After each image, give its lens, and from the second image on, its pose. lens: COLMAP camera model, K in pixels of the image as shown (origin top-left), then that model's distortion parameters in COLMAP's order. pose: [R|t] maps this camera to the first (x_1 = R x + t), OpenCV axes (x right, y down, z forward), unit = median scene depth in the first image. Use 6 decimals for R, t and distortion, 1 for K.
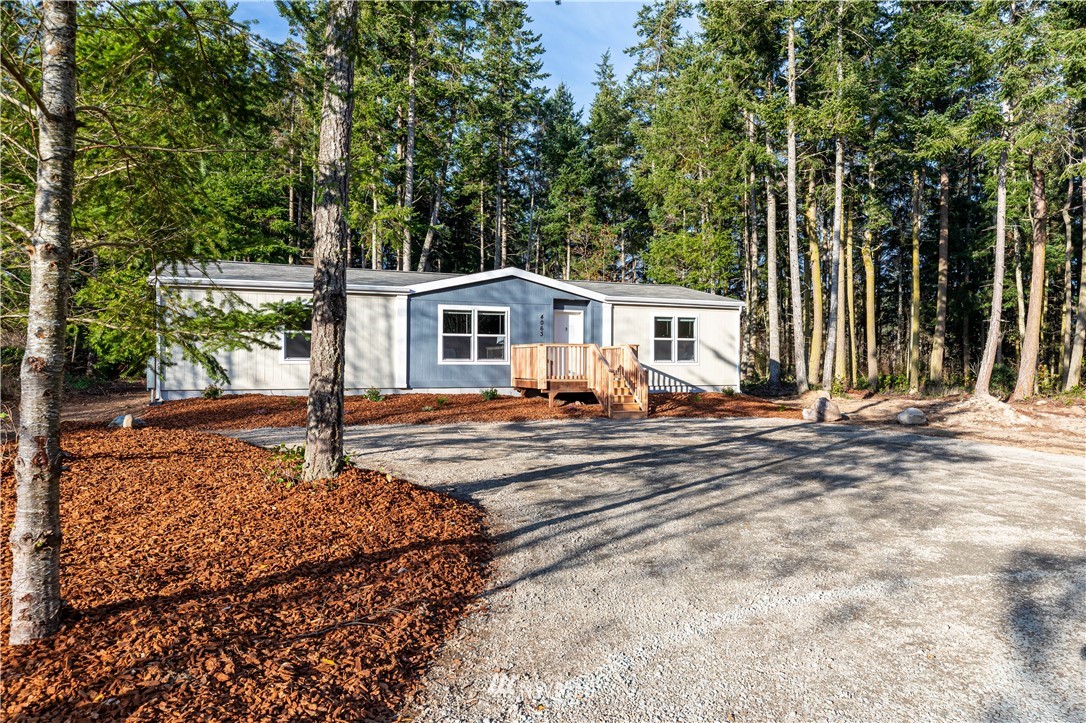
lens RADIAL K [[735.7, 0, 543.8], [0, 735.7, 336.1], [0, 0, 1]] dist [0.003776, 0.000281]
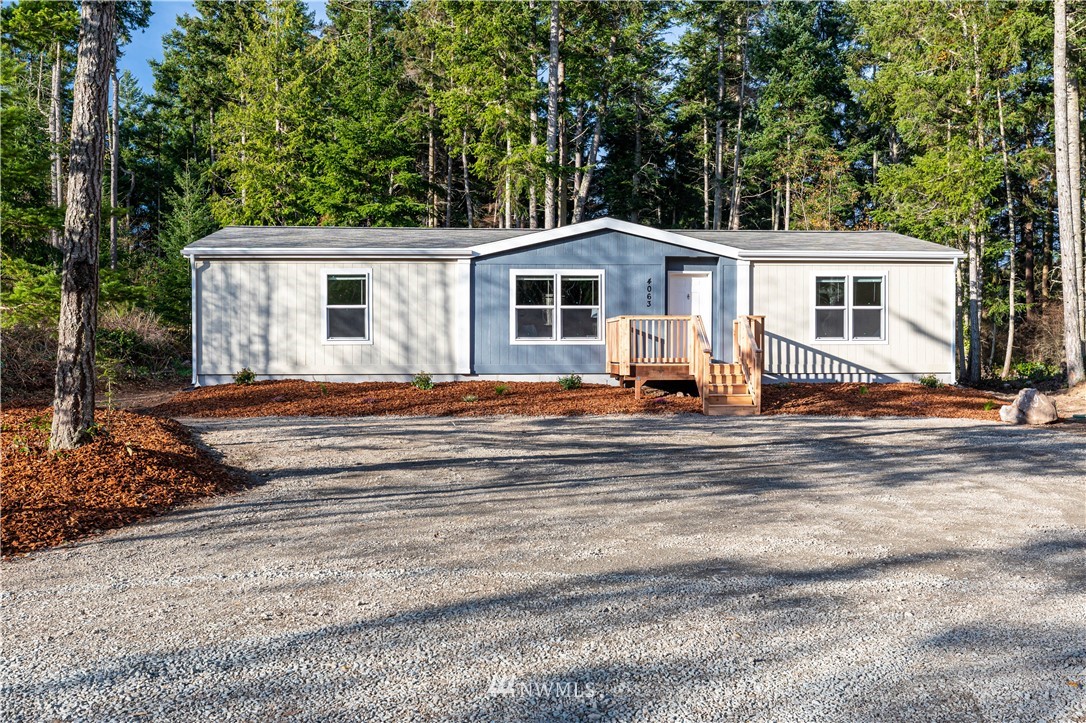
lens RADIAL K [[1012.0, 0, 541.8], [0, 1012.0, 334.3], [0, 0, 1]] dist [-0.021823, -0.007520]
pose [[0.943306, -0.010155, -0.331768, 0.245817], [0.016968, 0.999700, 0.017642, 0.008560], [0.331490, -0.022271, 0.943196, -0.019884]]
